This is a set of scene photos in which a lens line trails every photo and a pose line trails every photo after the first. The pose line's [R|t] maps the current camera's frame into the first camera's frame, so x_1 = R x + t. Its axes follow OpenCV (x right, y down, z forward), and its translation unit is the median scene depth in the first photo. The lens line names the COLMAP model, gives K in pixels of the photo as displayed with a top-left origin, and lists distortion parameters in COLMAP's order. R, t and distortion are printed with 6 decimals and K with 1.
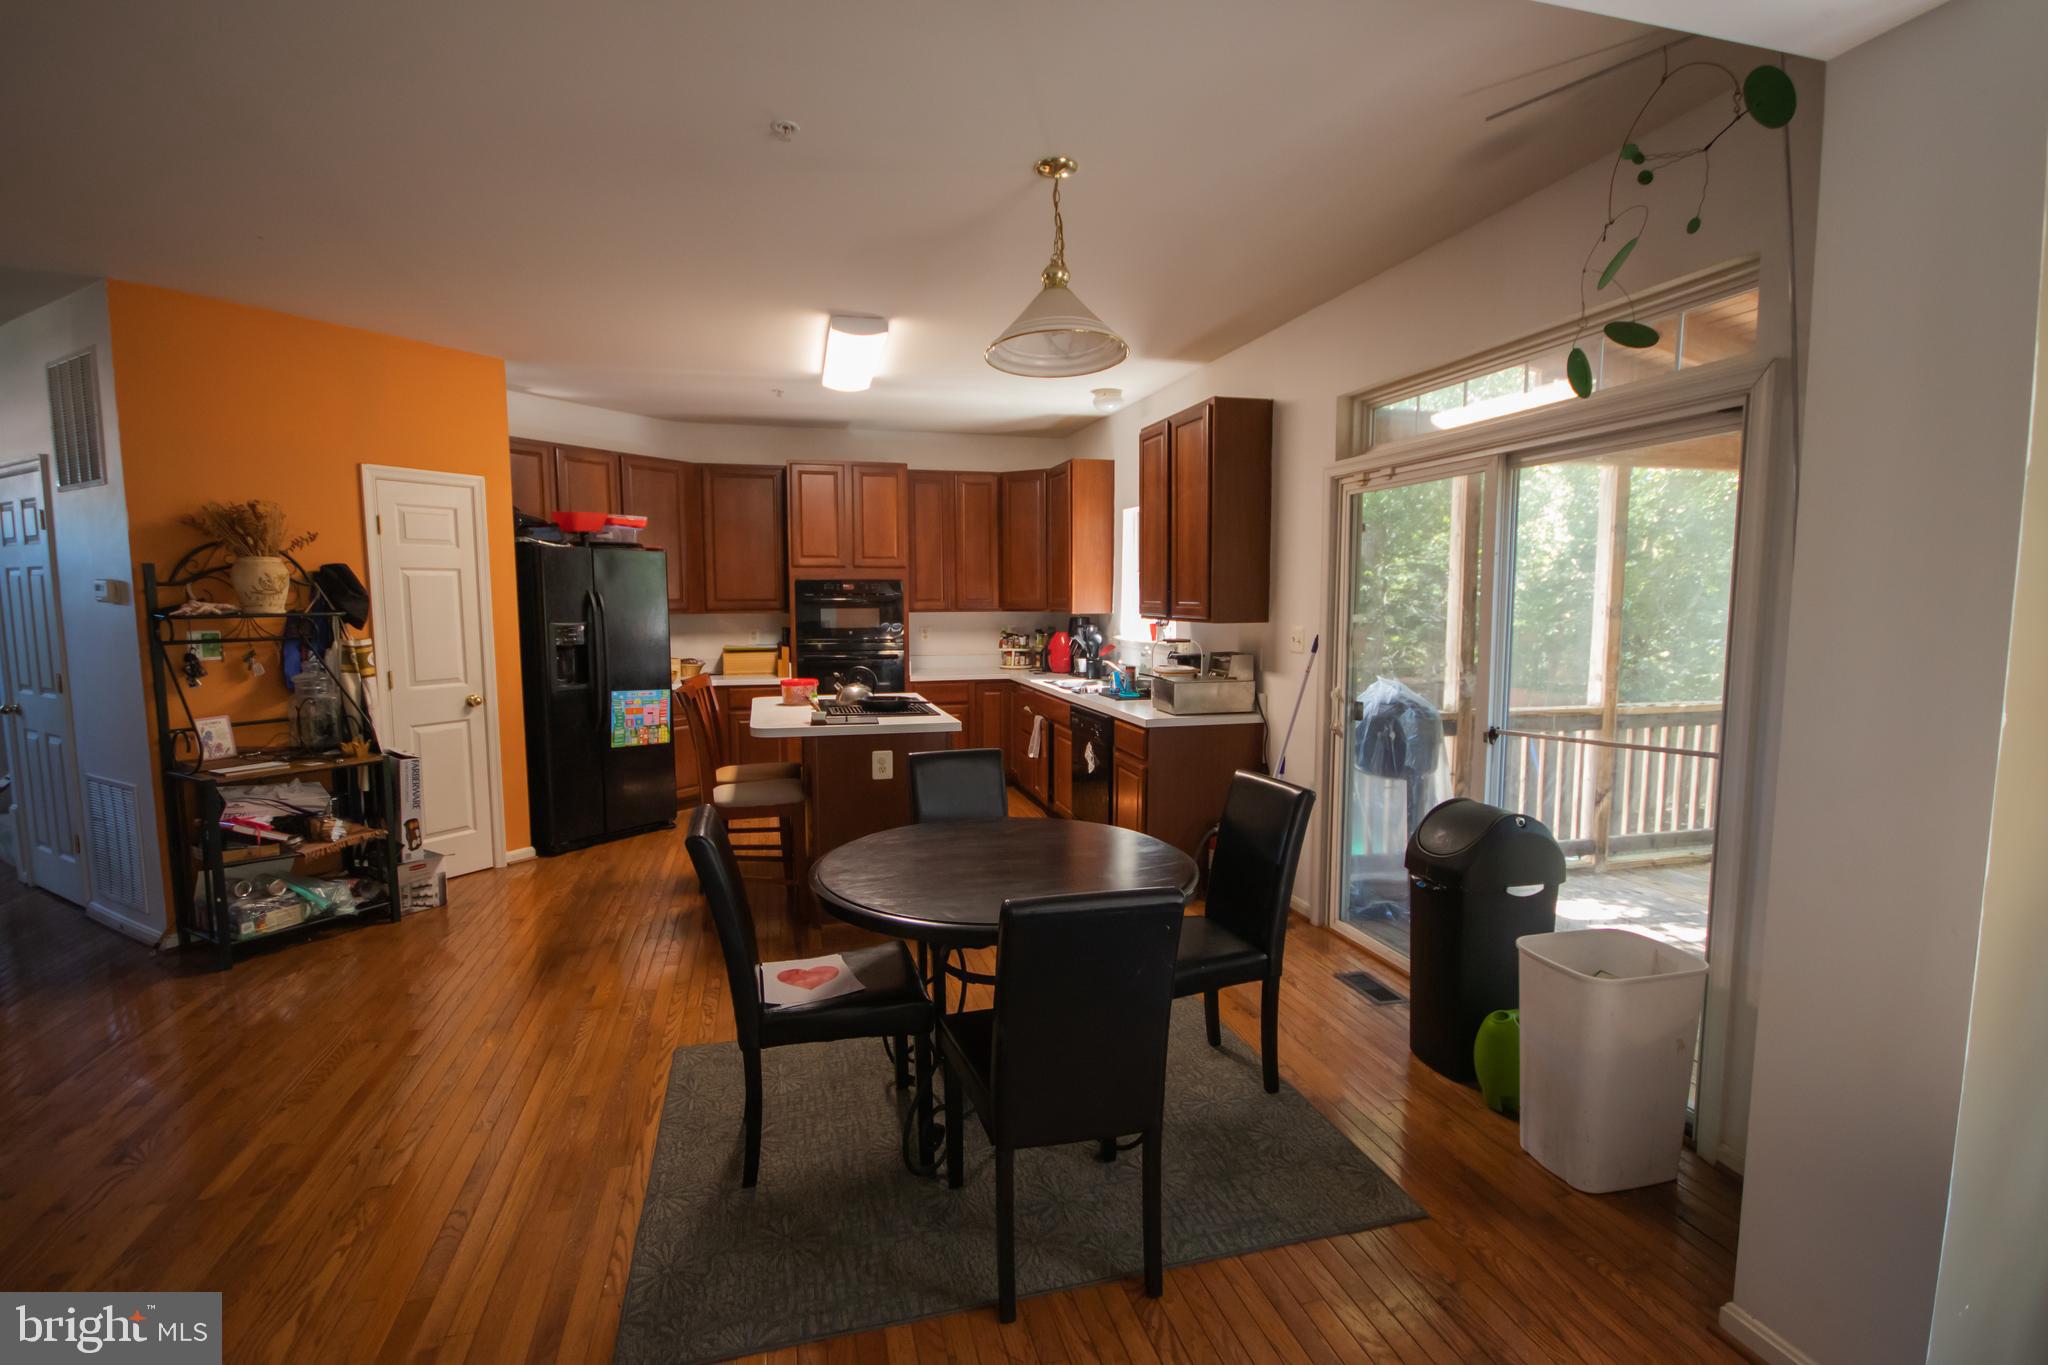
lens RADIAL K [[949.1, 0, 1019.7], [0, 949.1, 685.7], [0, 0, 1]] dist [-0.000898, 0.000386]
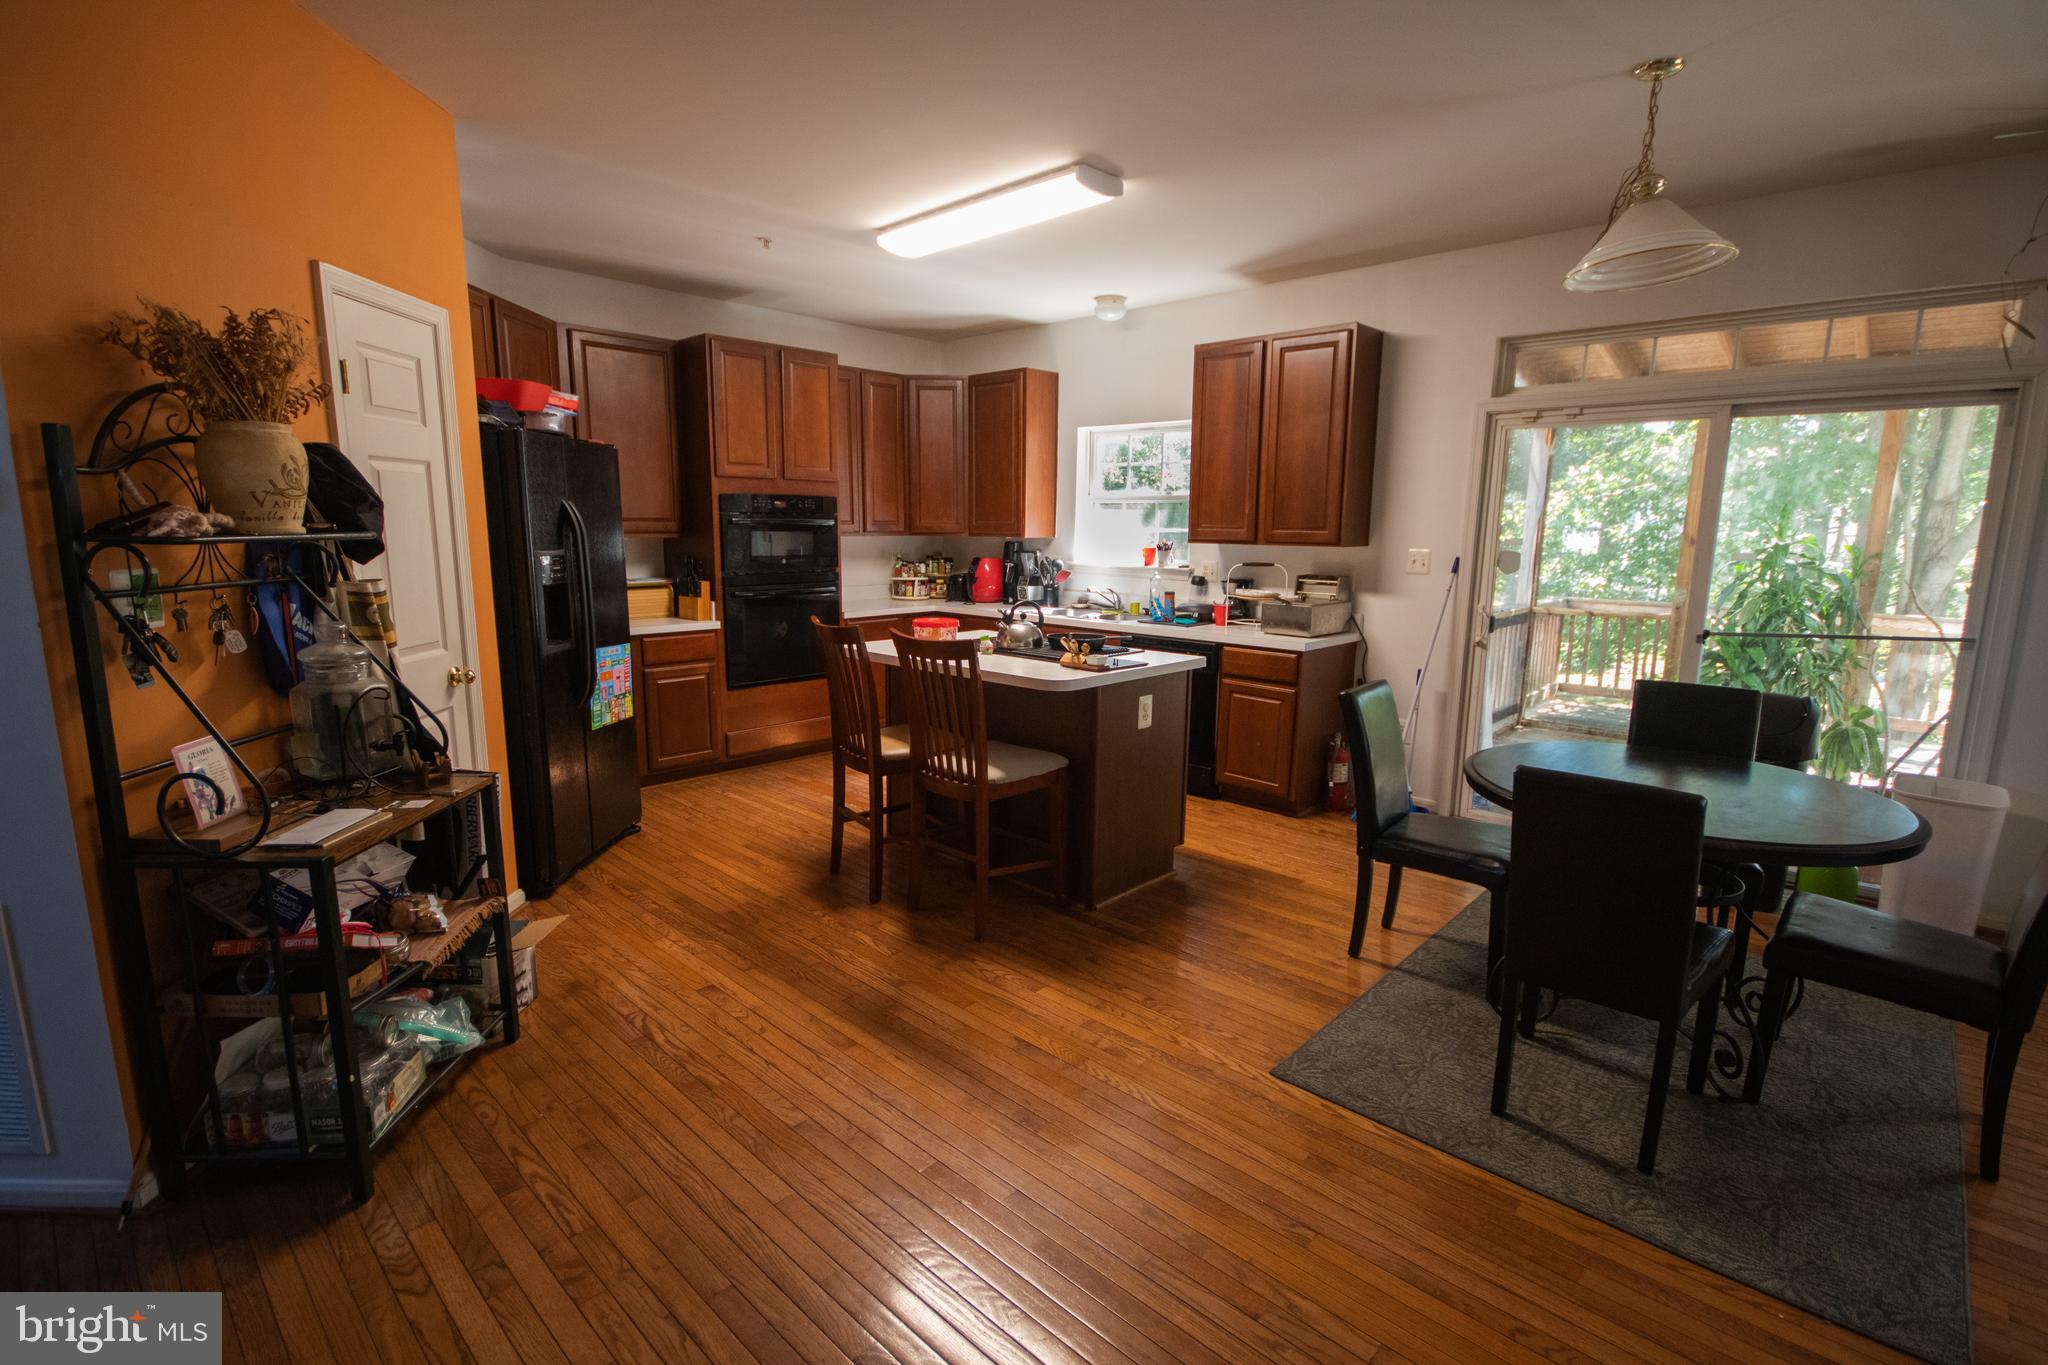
lens RADIAL K [[950.9, 0, 1024.0], [0, 950.9, 682.5], [0, 0, 1]] dist [-0.002470, -0.000164]
pose [[0.850442, -0.077471, 0.520334, -0.666122], [0.039024, 0.995663, 0.084459, -0.020826], [-0.524620, -0.051521, 0.849776, 0.308193]]
